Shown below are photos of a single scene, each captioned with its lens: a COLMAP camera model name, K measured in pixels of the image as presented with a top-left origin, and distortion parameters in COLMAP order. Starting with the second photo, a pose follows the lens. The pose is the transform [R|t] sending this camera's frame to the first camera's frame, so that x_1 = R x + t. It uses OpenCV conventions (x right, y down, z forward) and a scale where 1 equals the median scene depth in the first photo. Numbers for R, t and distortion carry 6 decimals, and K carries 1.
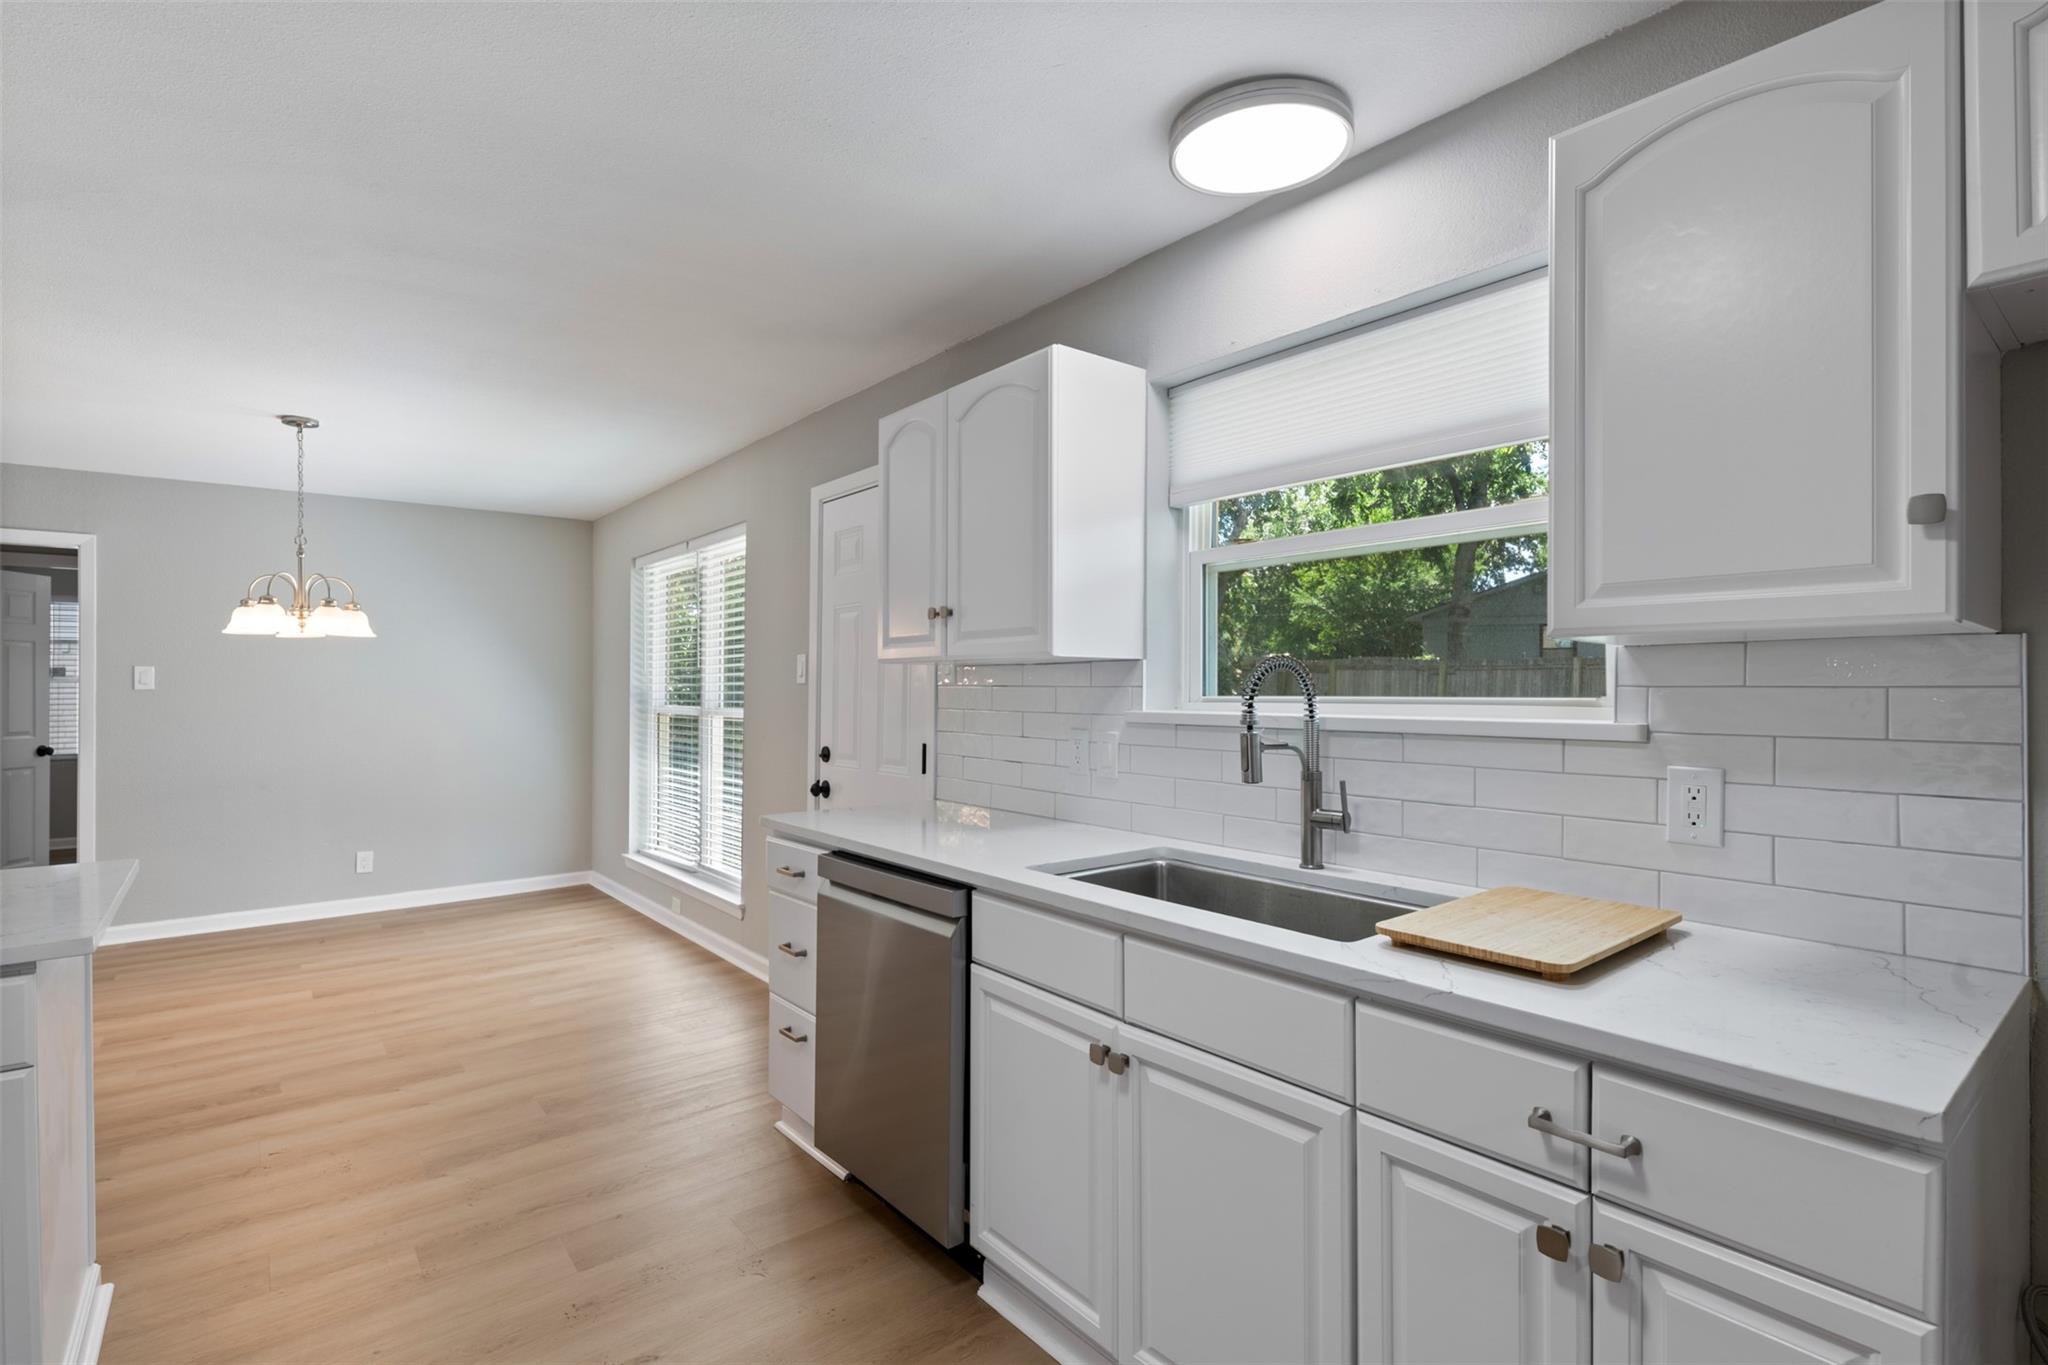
lens RADIAL K [[976.9, 0, 1024.0], [0, 976.9, 682.5], [0, 0, 1]] dist [0.001419, -0.001513]
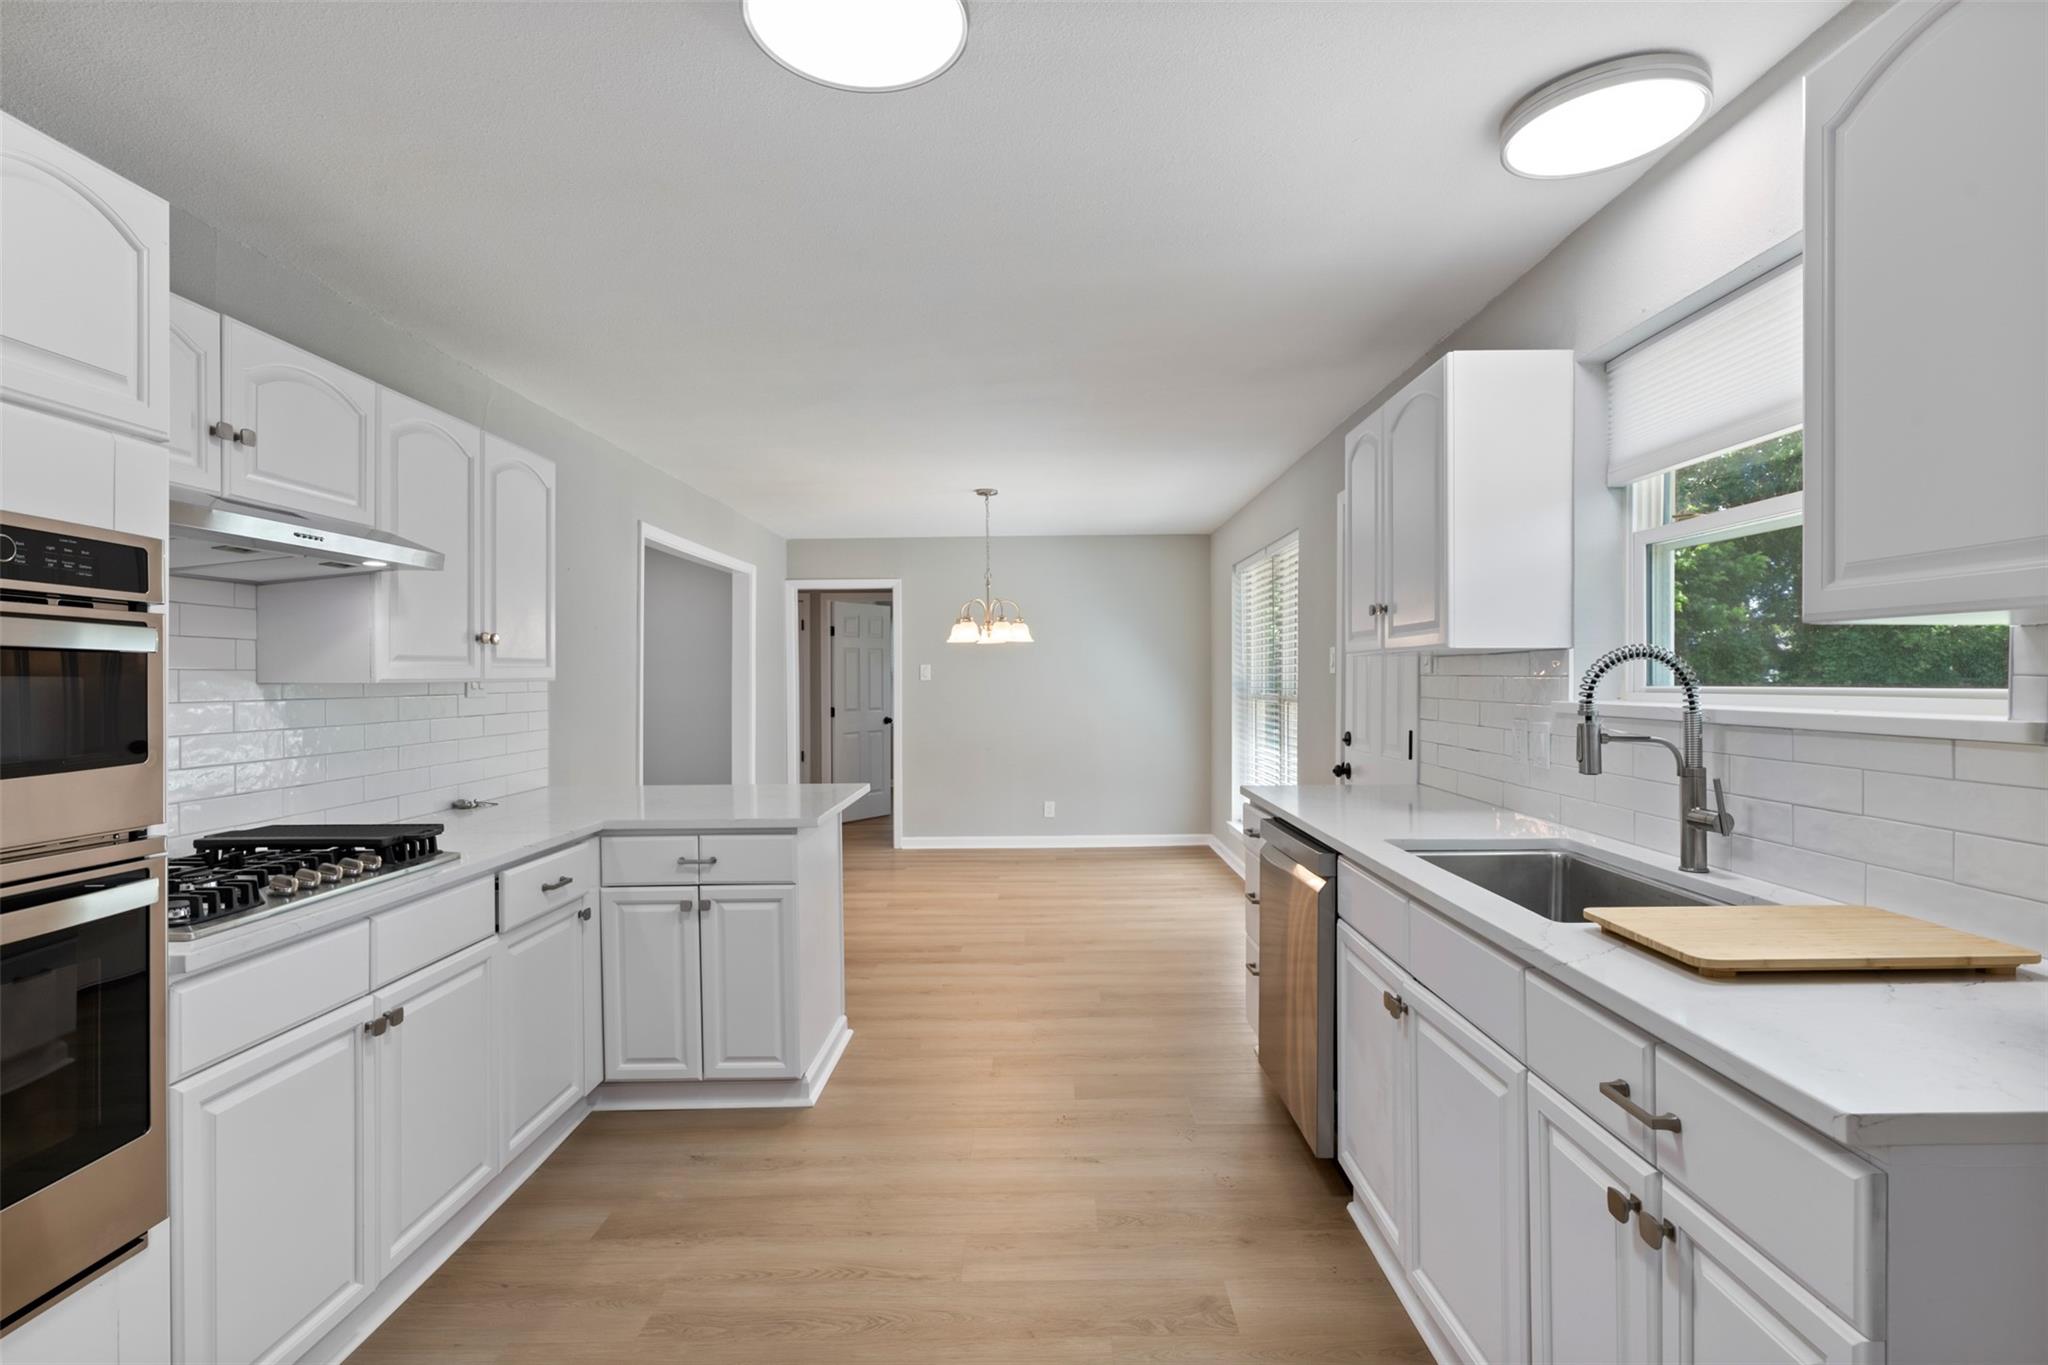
lens RADIAL K [[984.4, 0, 1026.2], [0, 984.4, 670.7], [0, 0, 1]] dist [0.000355, -0.000022]
pose [[0.768630, -0.009263, -0.639626, 0.353050], [0.009888, 0.999948, -0.002598, -0.004111], [0.639617, -0.004328, 0.768682, -0.108992]]
